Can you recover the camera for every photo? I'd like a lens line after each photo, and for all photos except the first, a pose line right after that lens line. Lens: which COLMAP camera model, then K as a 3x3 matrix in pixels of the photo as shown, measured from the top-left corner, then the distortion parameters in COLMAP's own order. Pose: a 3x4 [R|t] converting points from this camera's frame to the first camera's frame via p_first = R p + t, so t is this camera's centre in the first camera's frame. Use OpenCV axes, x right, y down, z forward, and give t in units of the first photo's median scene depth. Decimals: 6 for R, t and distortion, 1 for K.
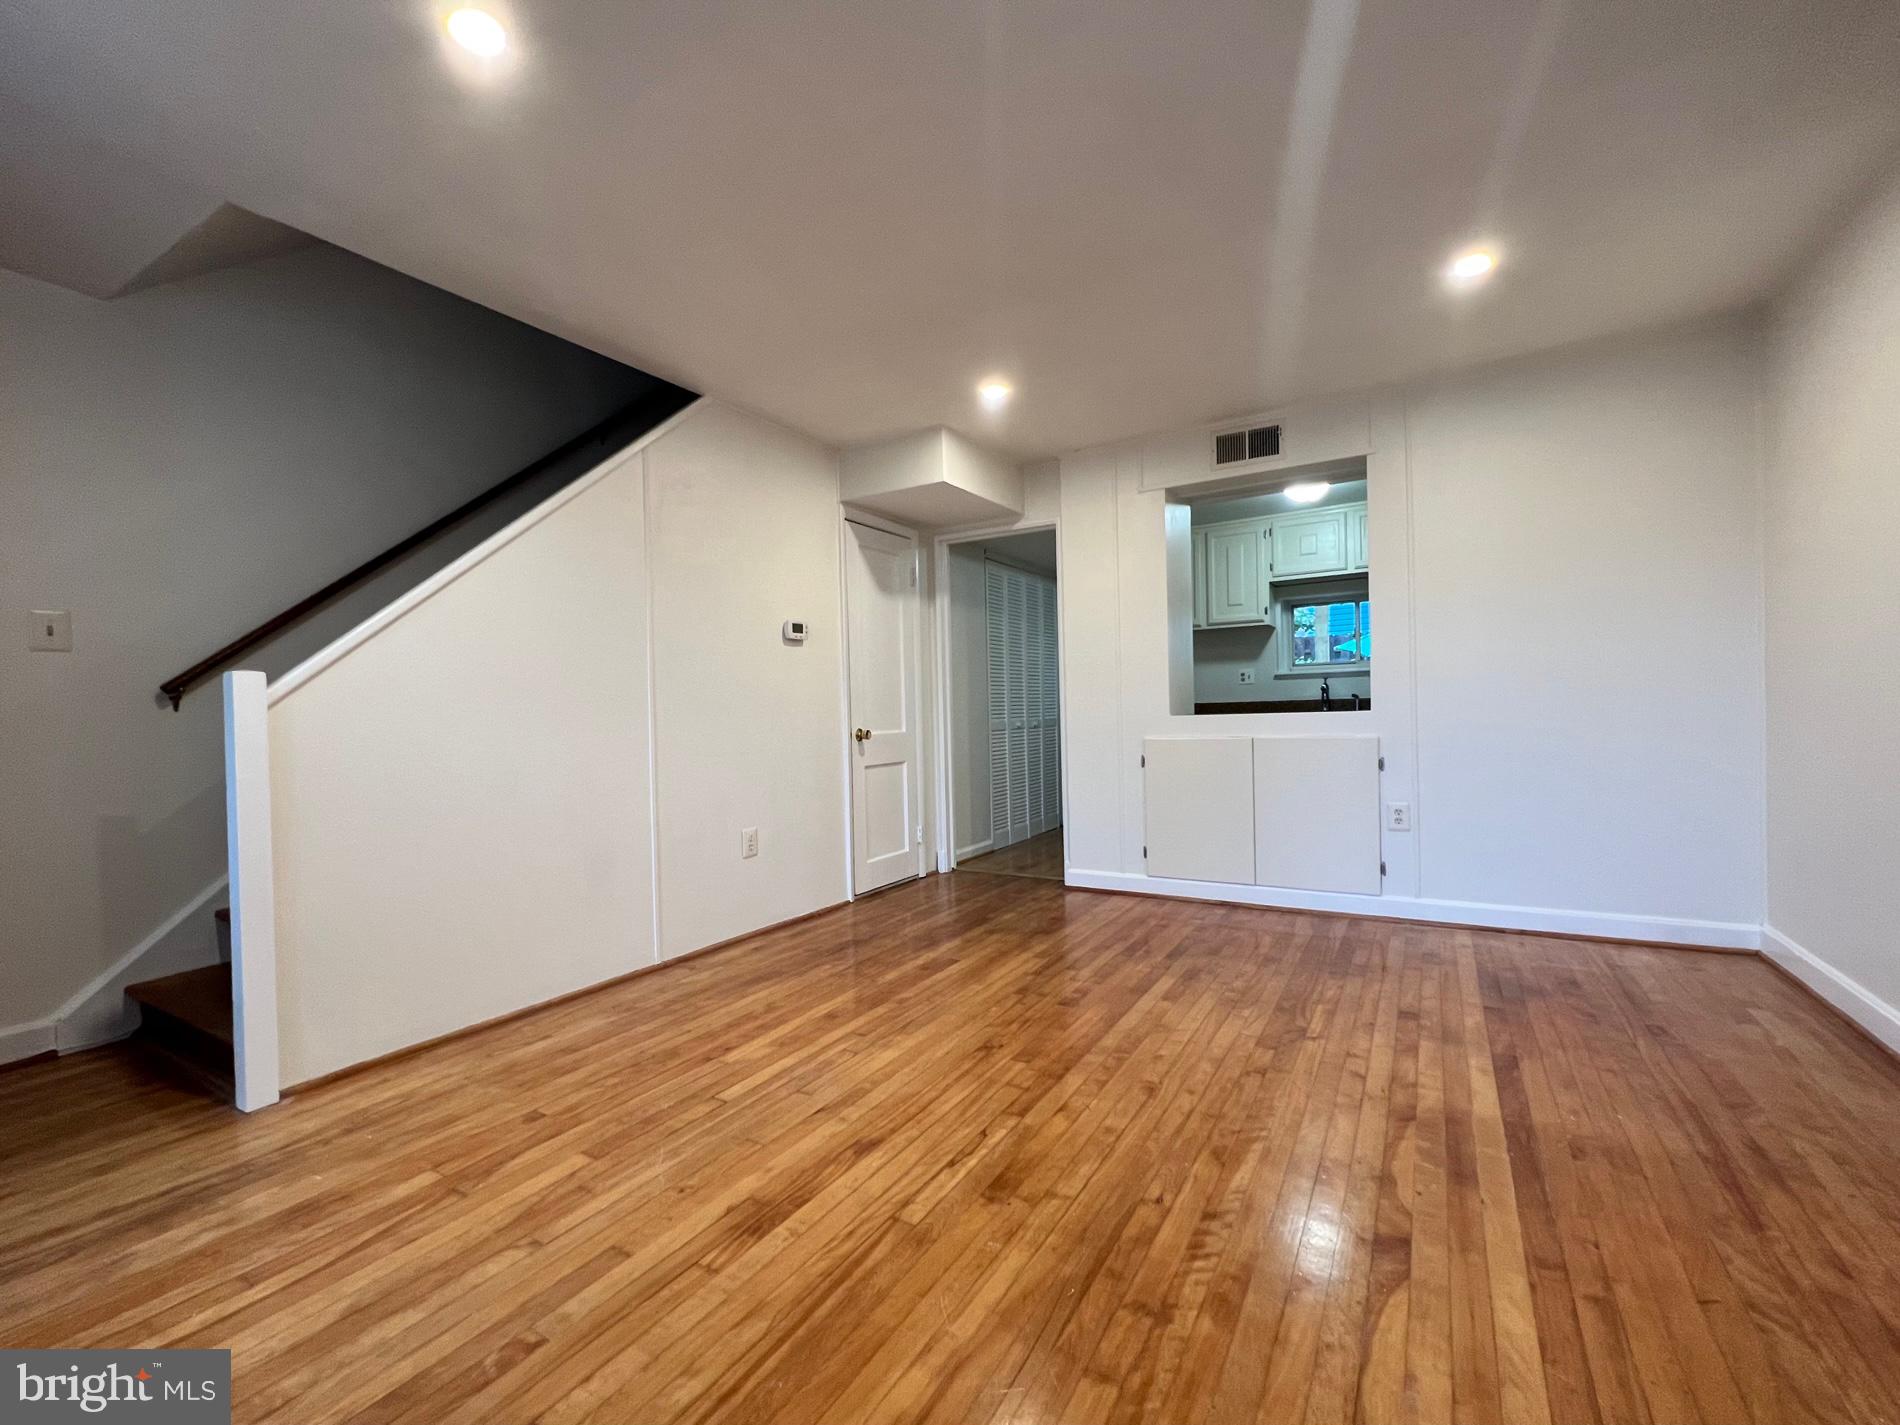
lens RADIAL K [[798.3, 0, 949.9], [0, 798.3, 719.3], [0, 0, 1]] dist [0.001959, 0.000281]
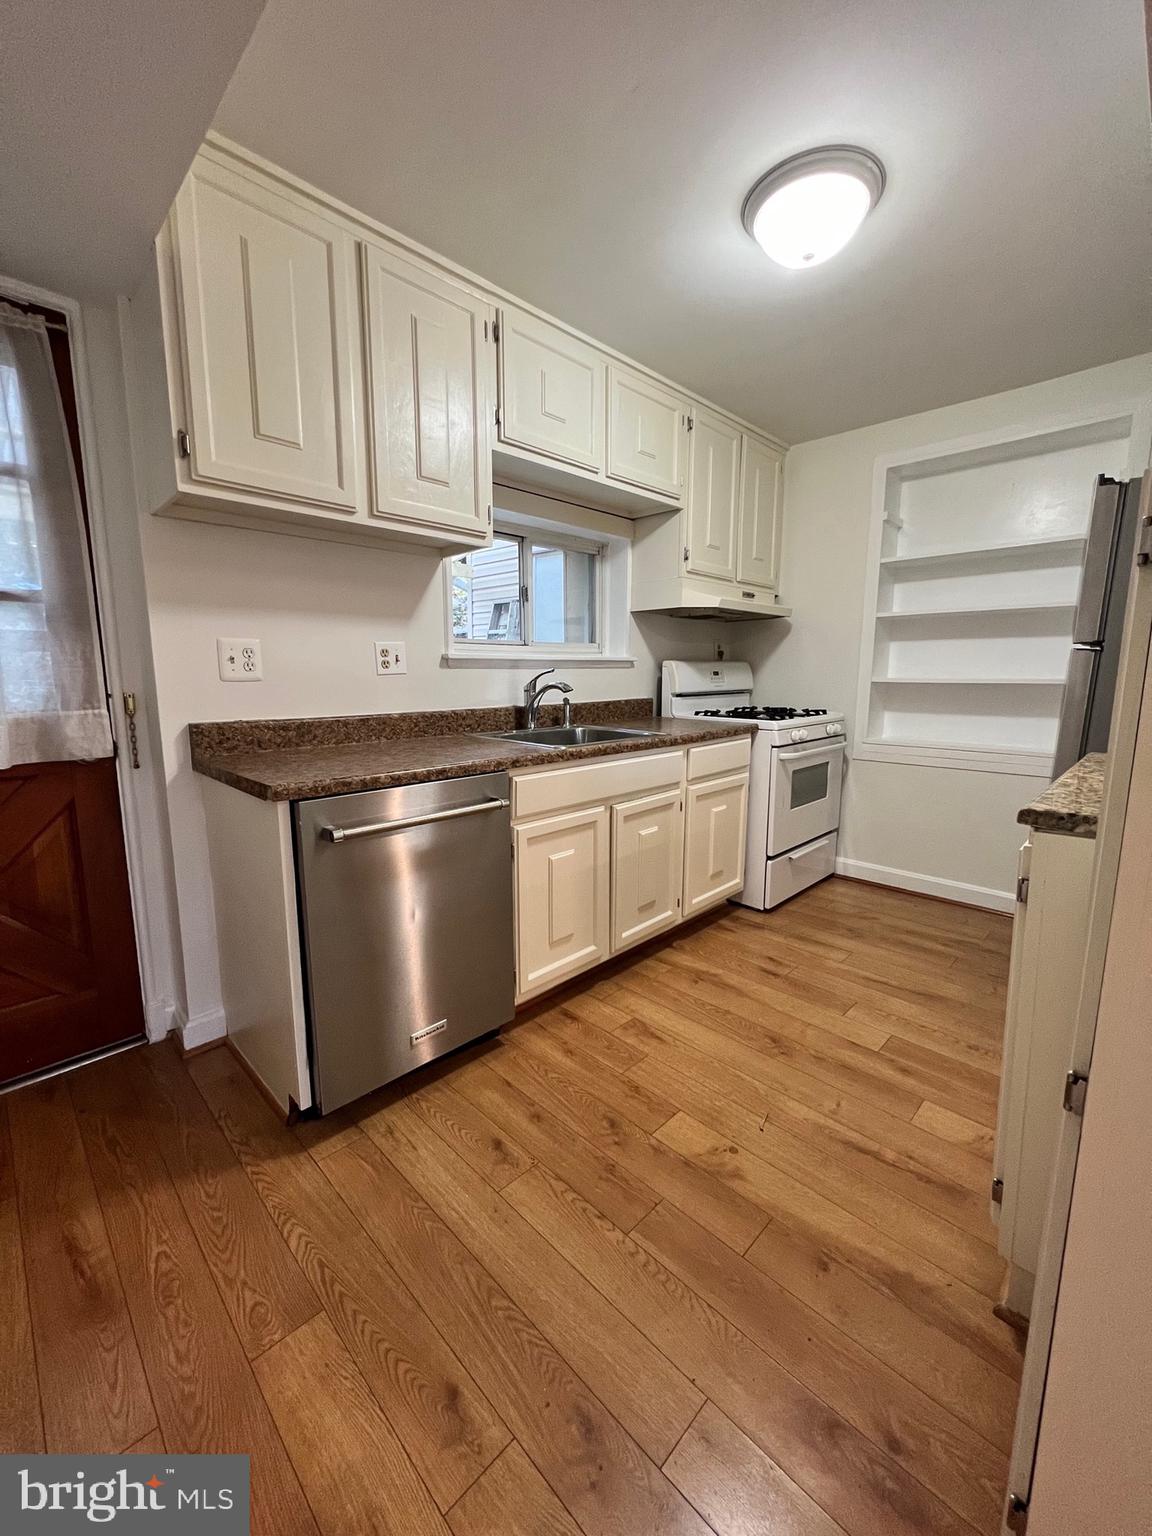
lens RADIAL K [[613.2, 0, 574.4], [0, 613.2, 768.4], [0, 0, 1]] dist [0.000236, -0.000673]
pose [[0.243541, -0.123231, 0.962030, 0.107853], [0.003371, 0.991997, 0.126216, -0.073579], [-0.969885, -0.027496, 0.242008, 1.738861]]
